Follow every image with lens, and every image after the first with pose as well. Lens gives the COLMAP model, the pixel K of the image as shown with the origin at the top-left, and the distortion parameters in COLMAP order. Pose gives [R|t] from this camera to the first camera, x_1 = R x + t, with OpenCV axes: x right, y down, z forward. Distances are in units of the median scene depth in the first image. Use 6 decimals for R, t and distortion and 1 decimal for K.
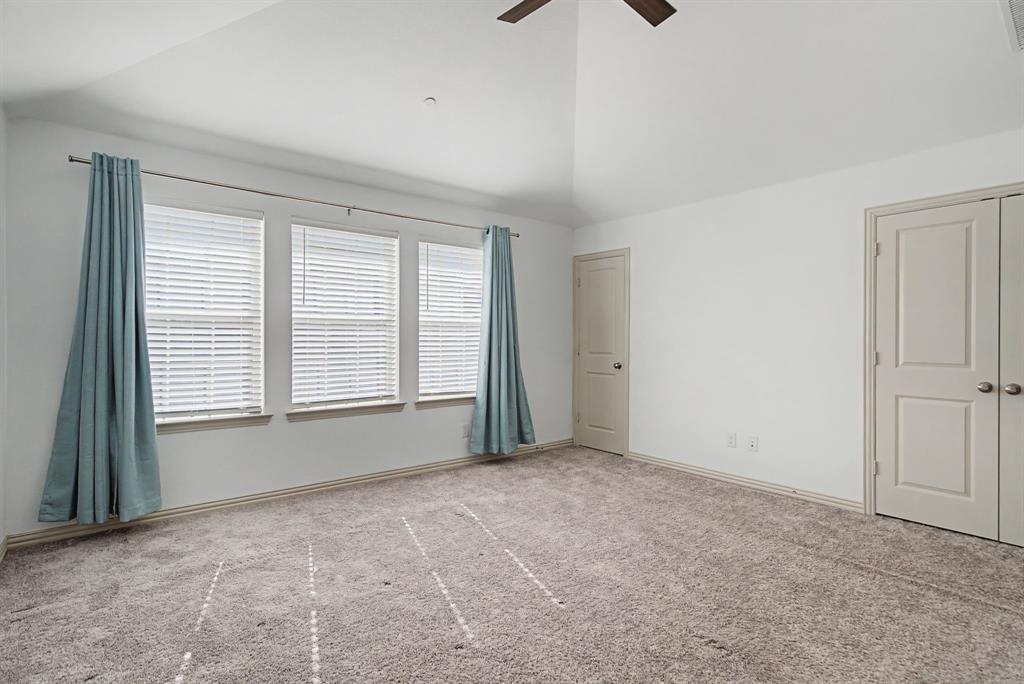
lens RADIAL K [[506.0, 0, 512.0], [0, 506.0, 342.0], [0, 0, 1]] dist [0.000515, 0.000709]
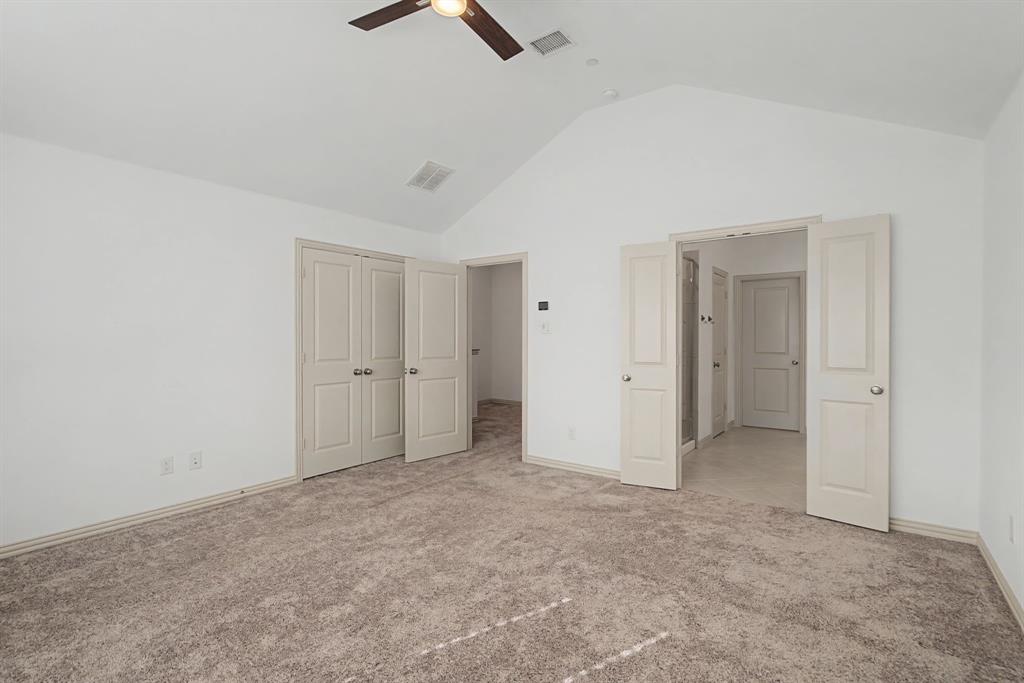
lens RADIAL K [[506.0, 0, 512.0], [0, 506.0, 341.5], [0, 0, 1]] dist [0.000515, 0.000709]
pose [[-0.277574, -0.010044, 0.960652, -0.991238], [0.006779, 0.999900, 0.012414, -0.032392], [-0.960680, 0.009958, -0.277479, 1.292842]]
